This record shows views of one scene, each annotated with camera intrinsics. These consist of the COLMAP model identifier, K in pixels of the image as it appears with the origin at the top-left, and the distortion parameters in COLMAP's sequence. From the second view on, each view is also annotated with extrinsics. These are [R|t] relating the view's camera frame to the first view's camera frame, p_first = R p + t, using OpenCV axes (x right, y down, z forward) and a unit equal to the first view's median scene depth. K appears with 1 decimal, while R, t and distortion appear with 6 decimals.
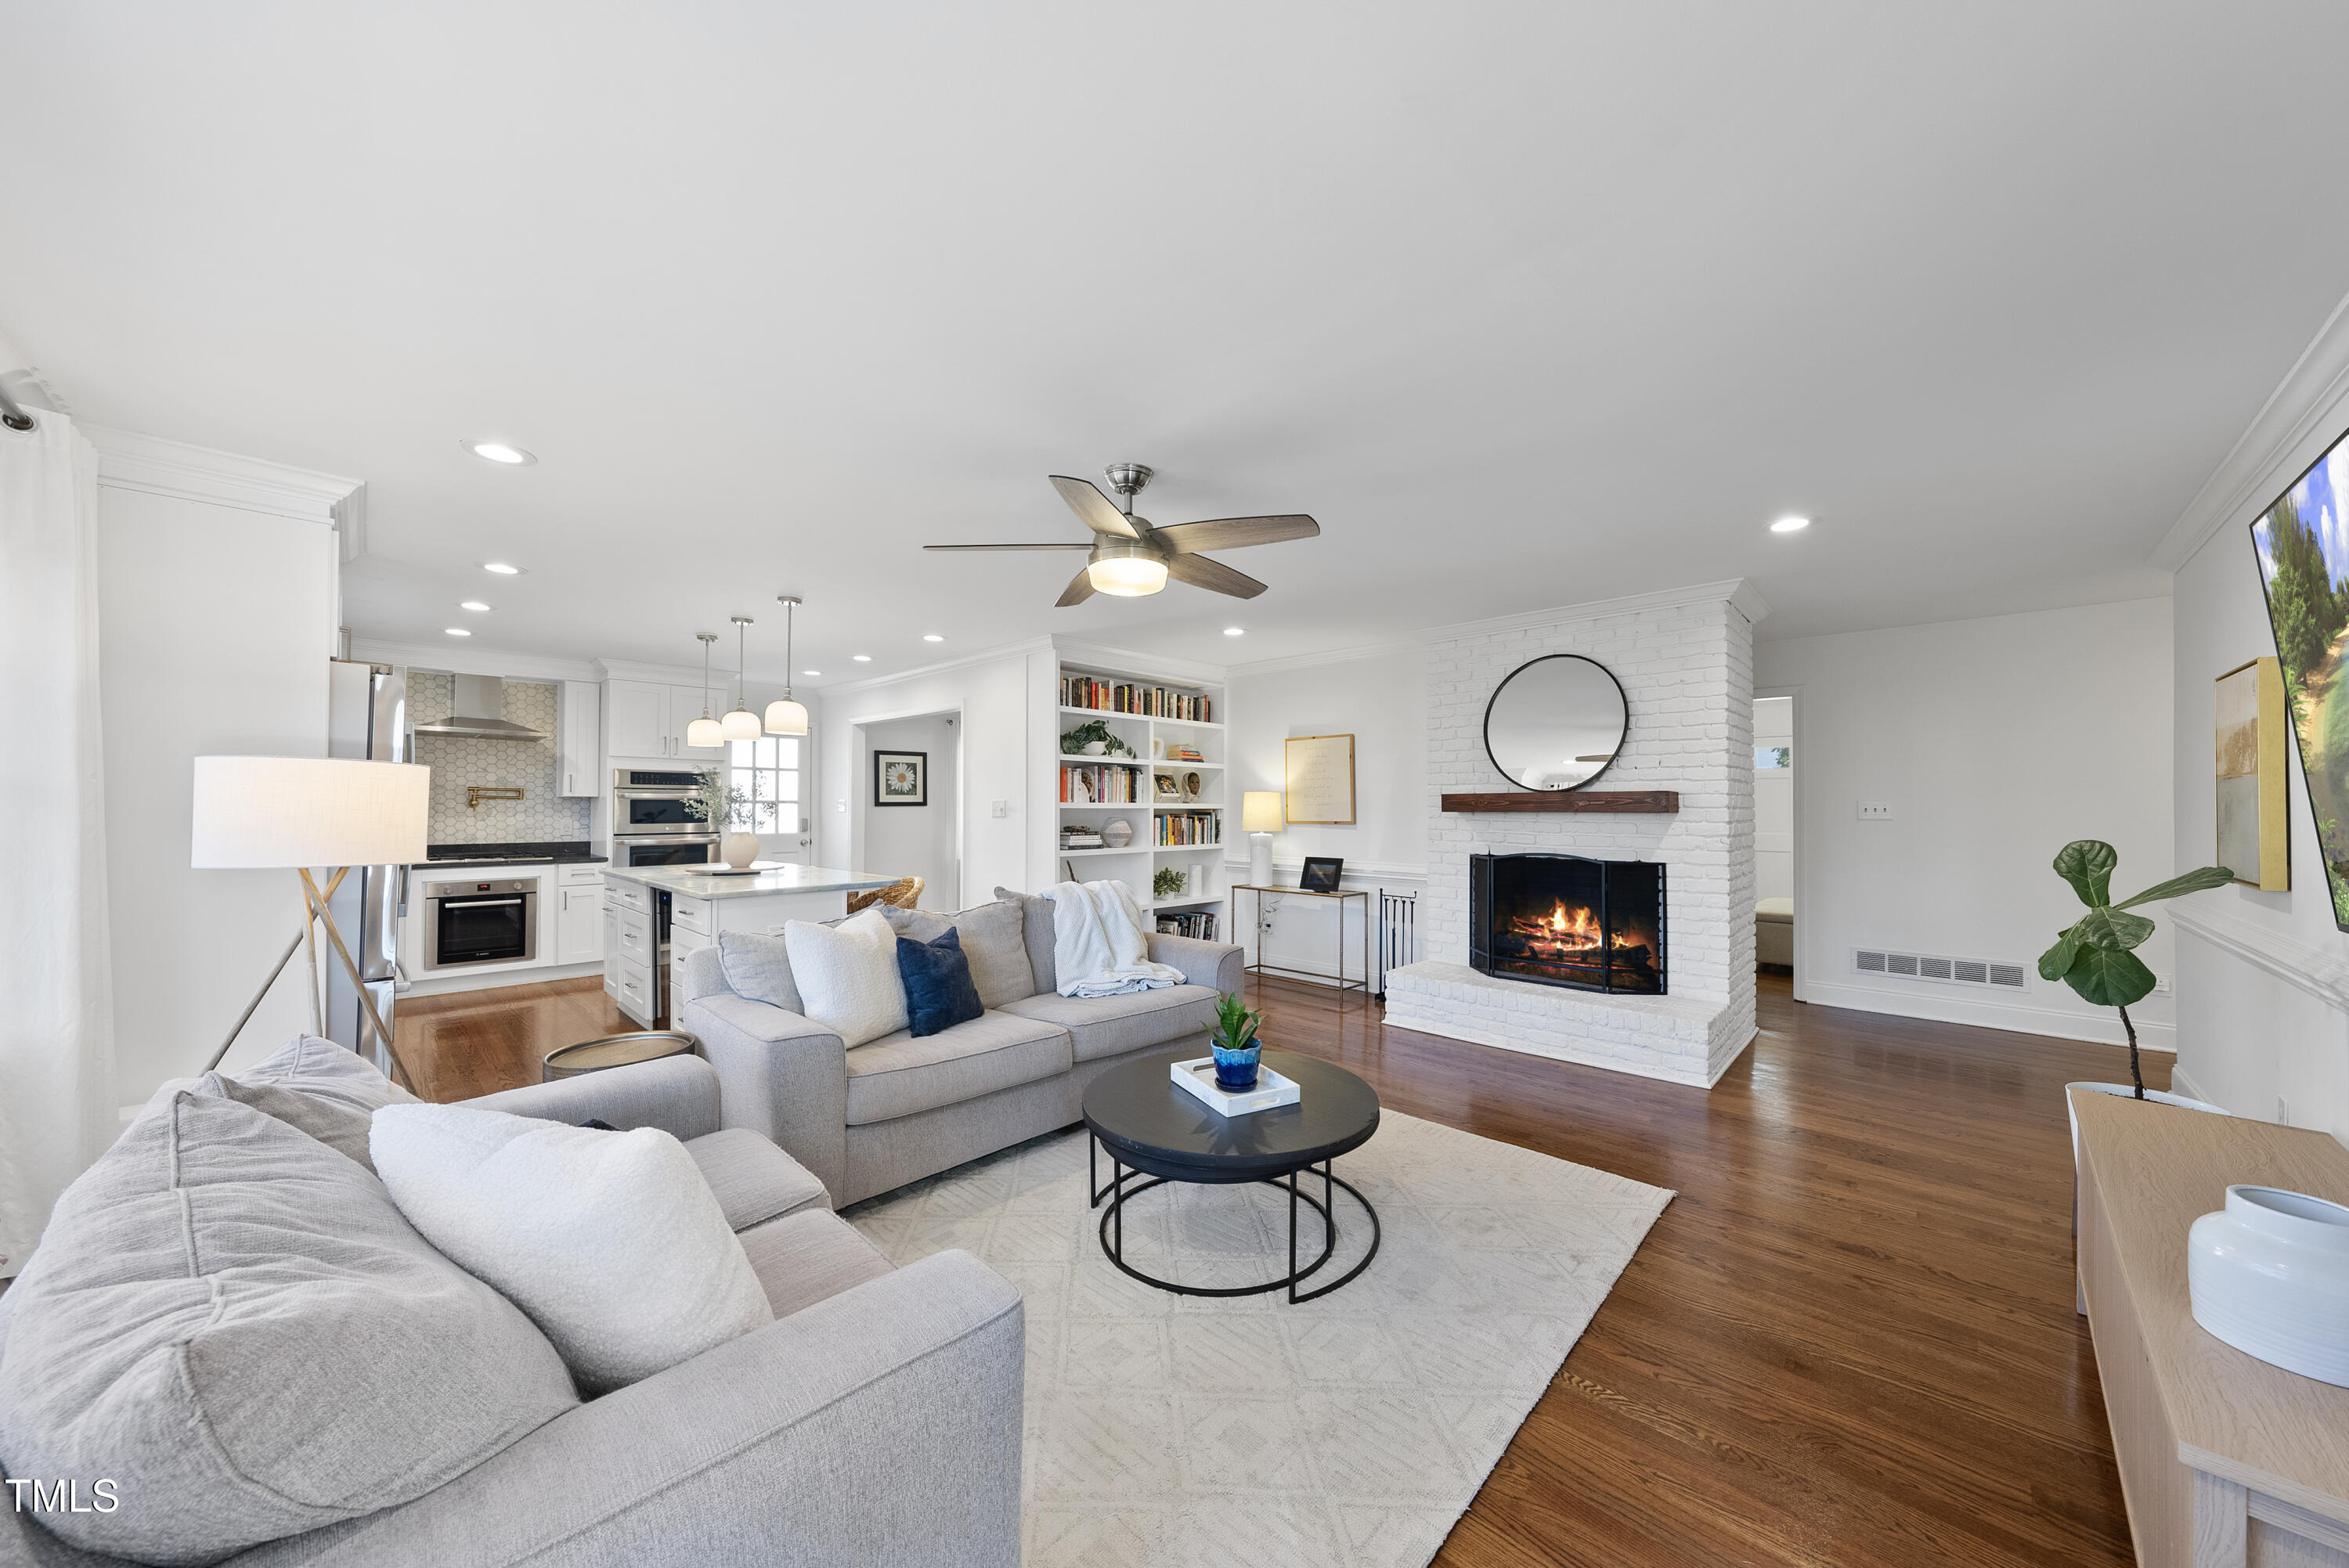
lens RADIAL K [[804.8, 0, 1174.2], [0, 804.8, 799.1], [0, 0, 1]] dist [-0.000637, -0.000016]
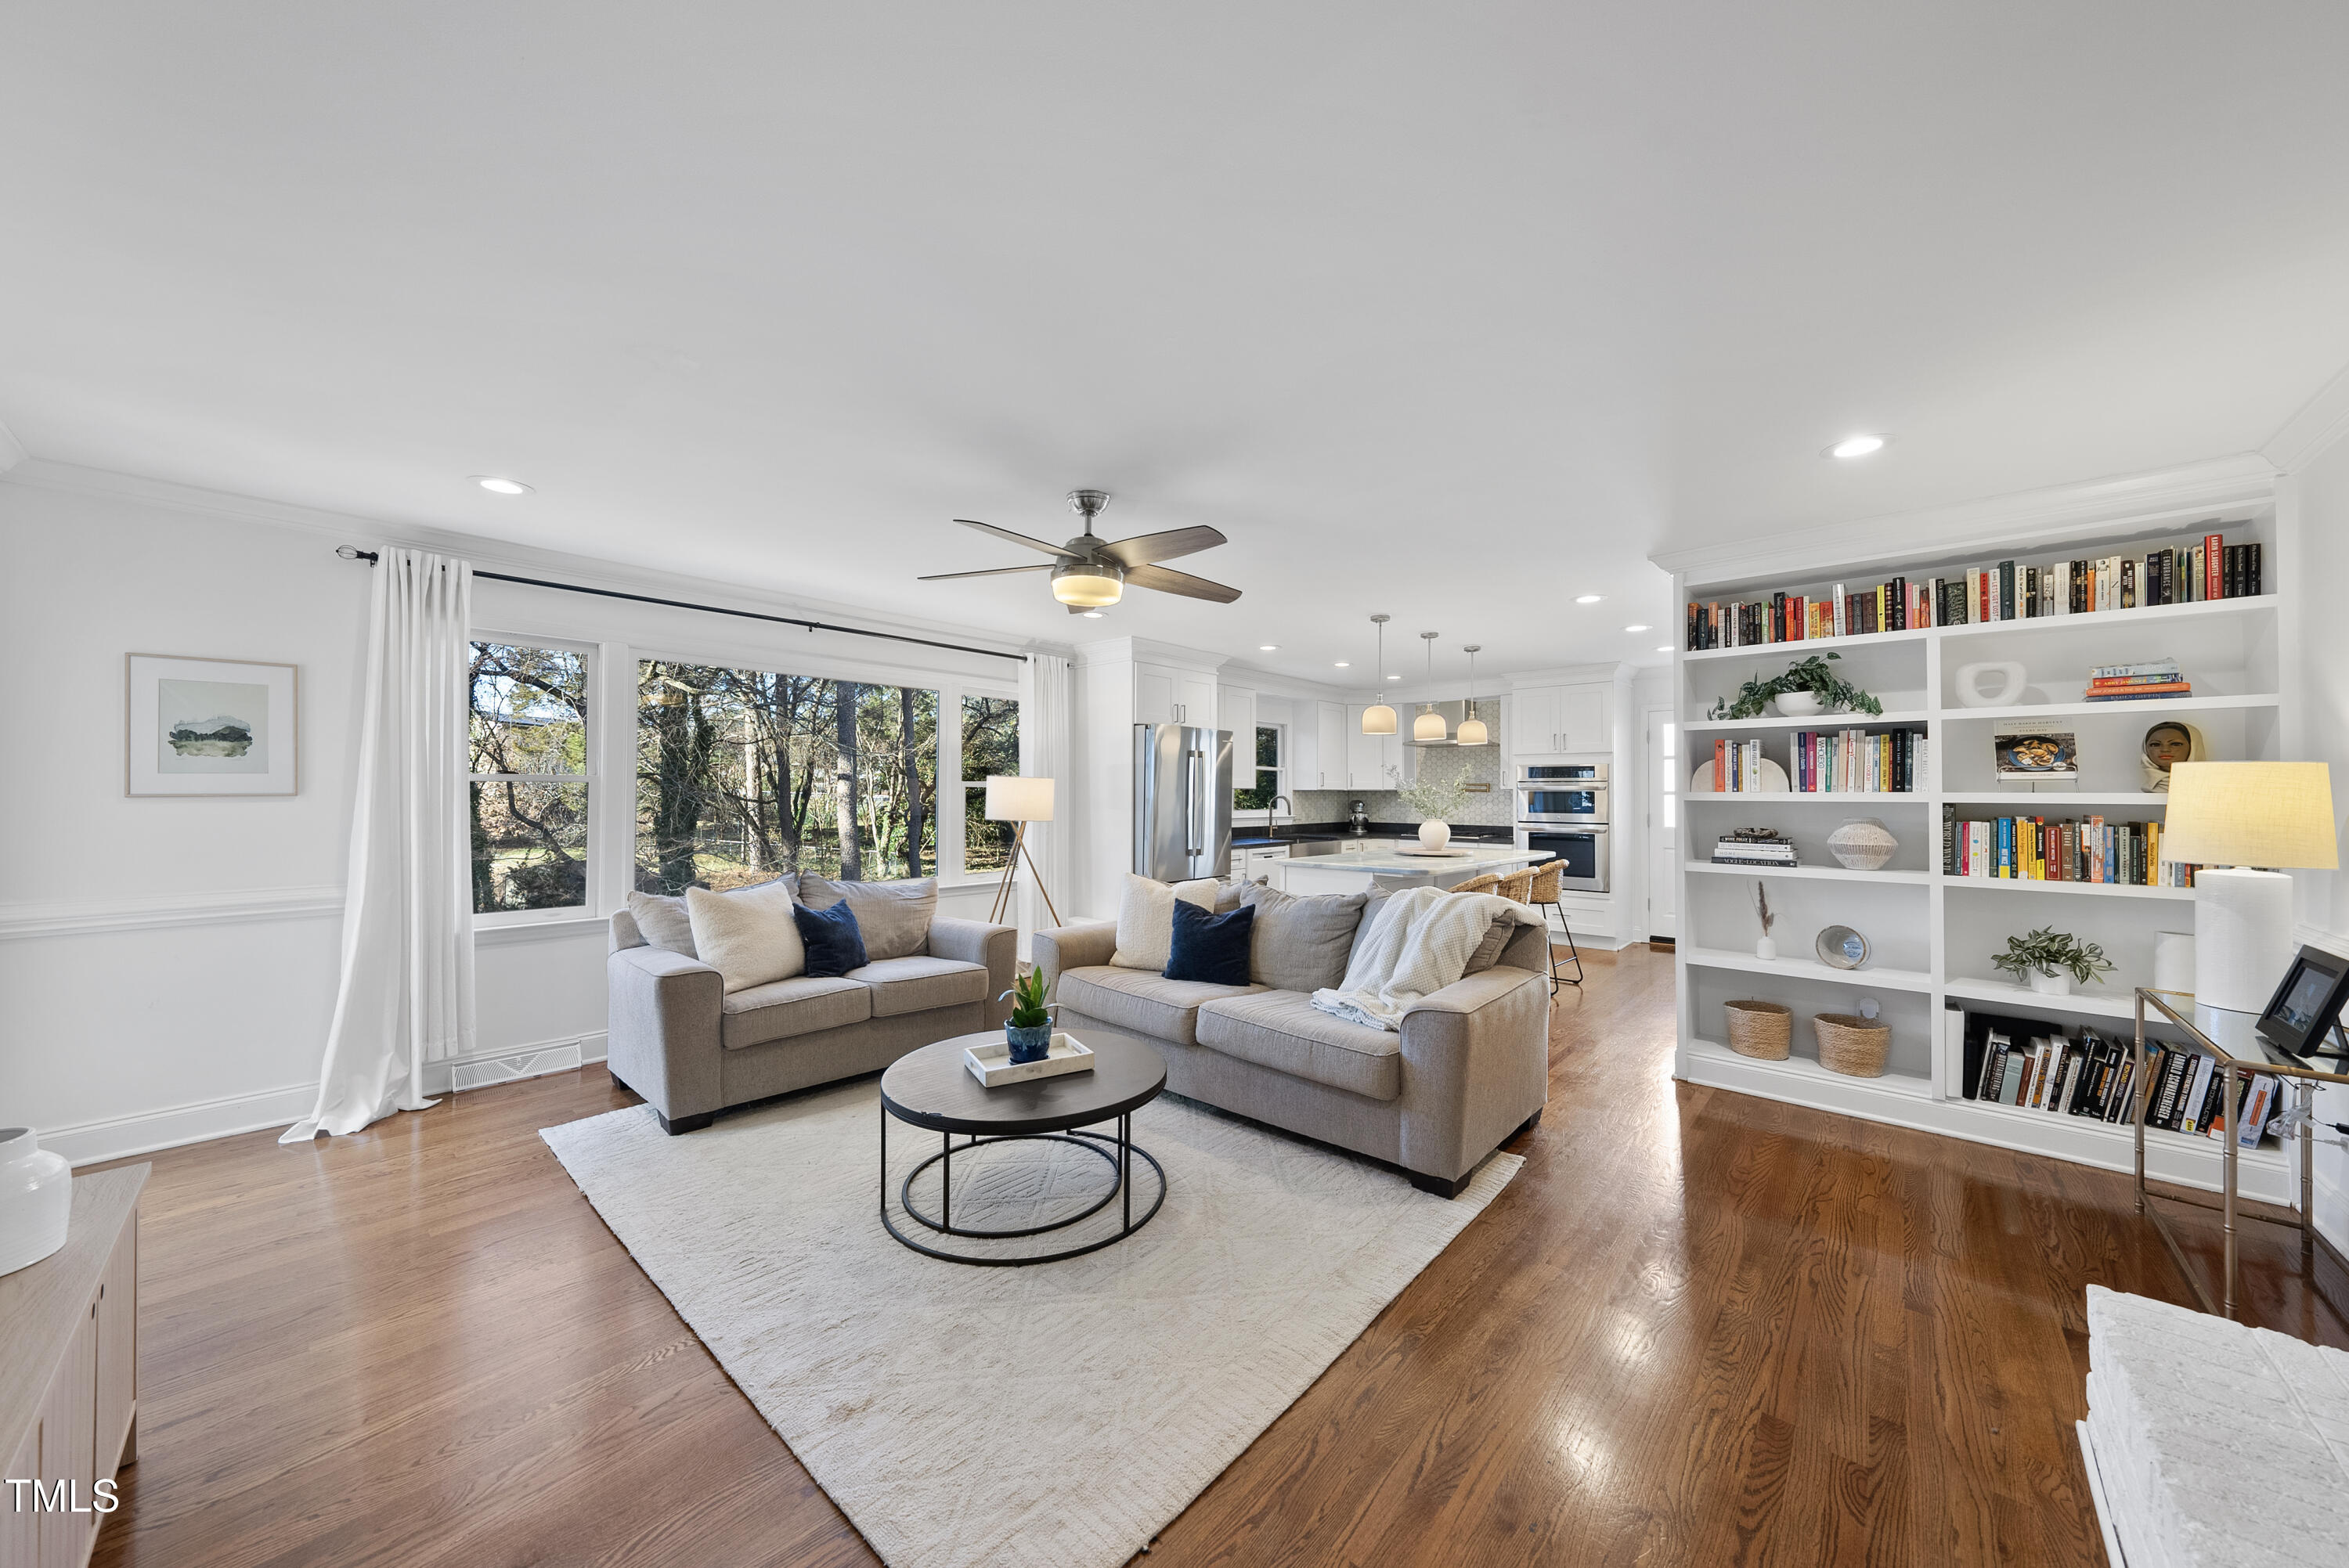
lens RADIAL K [[804.8, 0, 1189.5], [0, 804.8, 794.5], [0, 0, 1]] dist [-0.000637, -0.000016]
pose [[0.043809, -0.001649, -0.999039, 0.456130], [0.007458, 0.999971, -0.001324, 0.003028], [0.999012, -0.007393, 0.043821, 0.469547]]
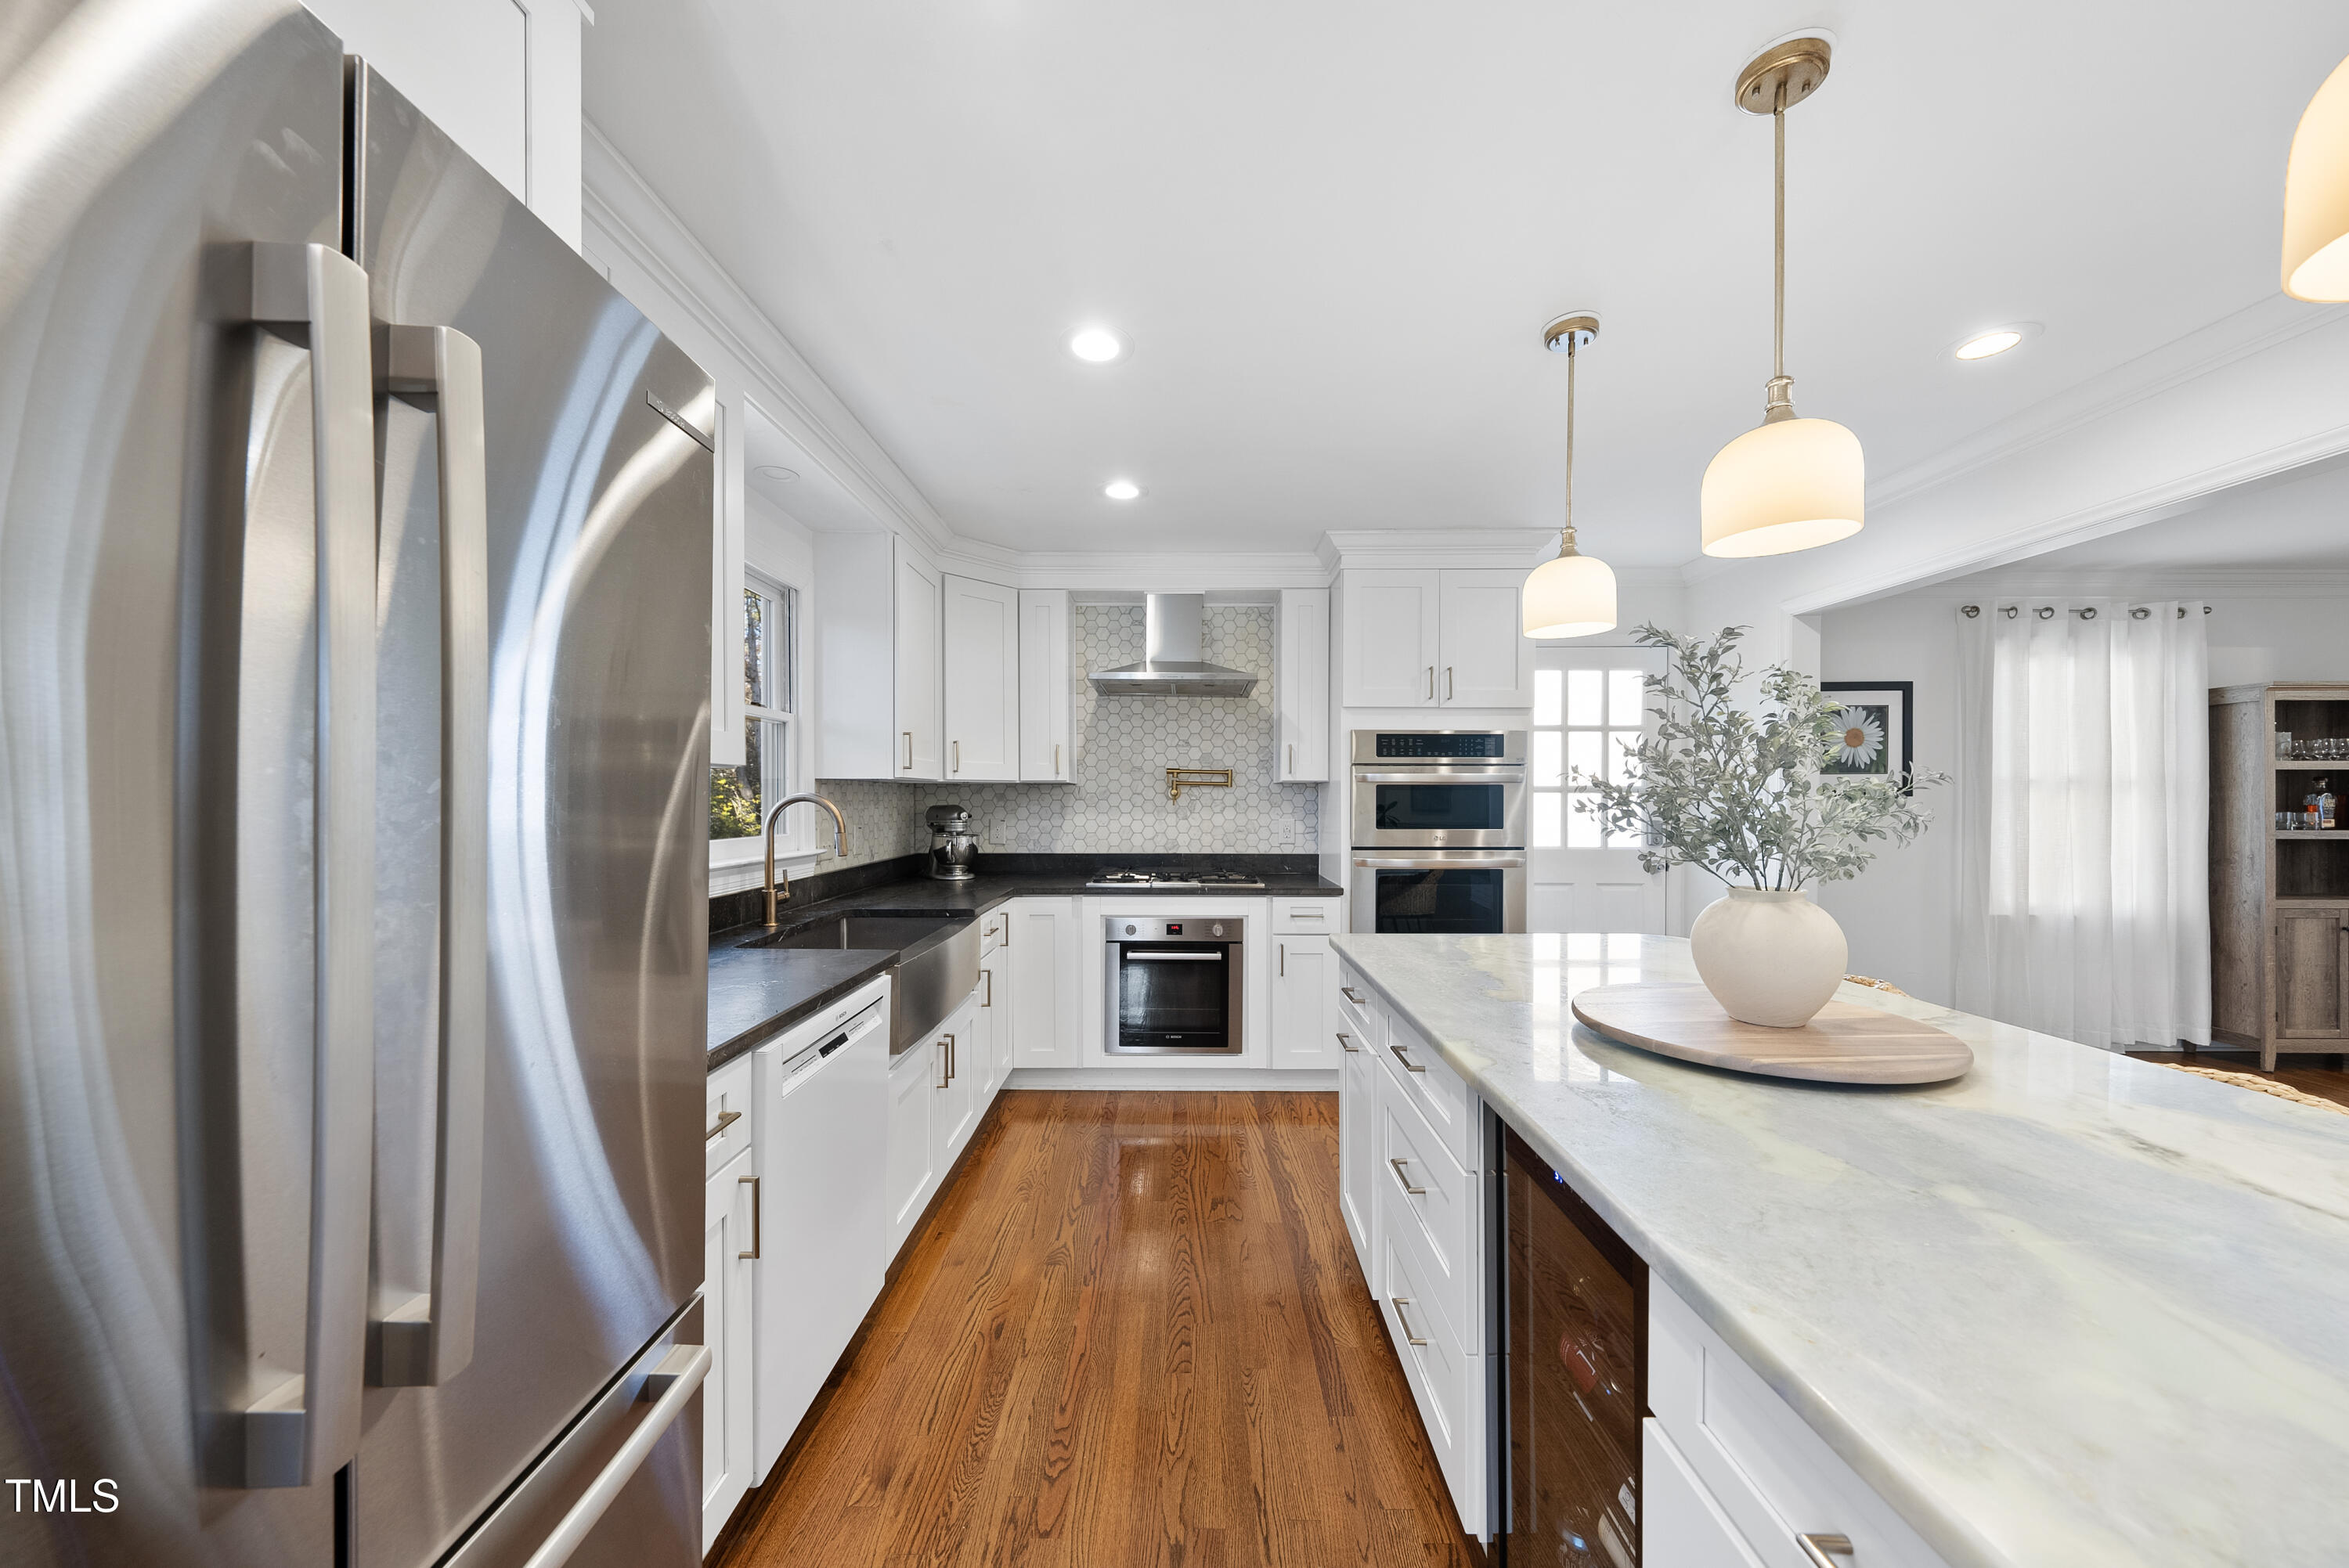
lens RADIAL K [[804.8, 0, 1168.6], [0, 804.8, 799.4], [0, 0, 1]] dist [-0.000637, -0.000016]
pose [[0.682421, -0.002333, -0.730955, -0.374386], [0.007223, 0.999968, 0.003552, 0.007863], [0.730923, -0.007704, 0.682416, 0.525107]]
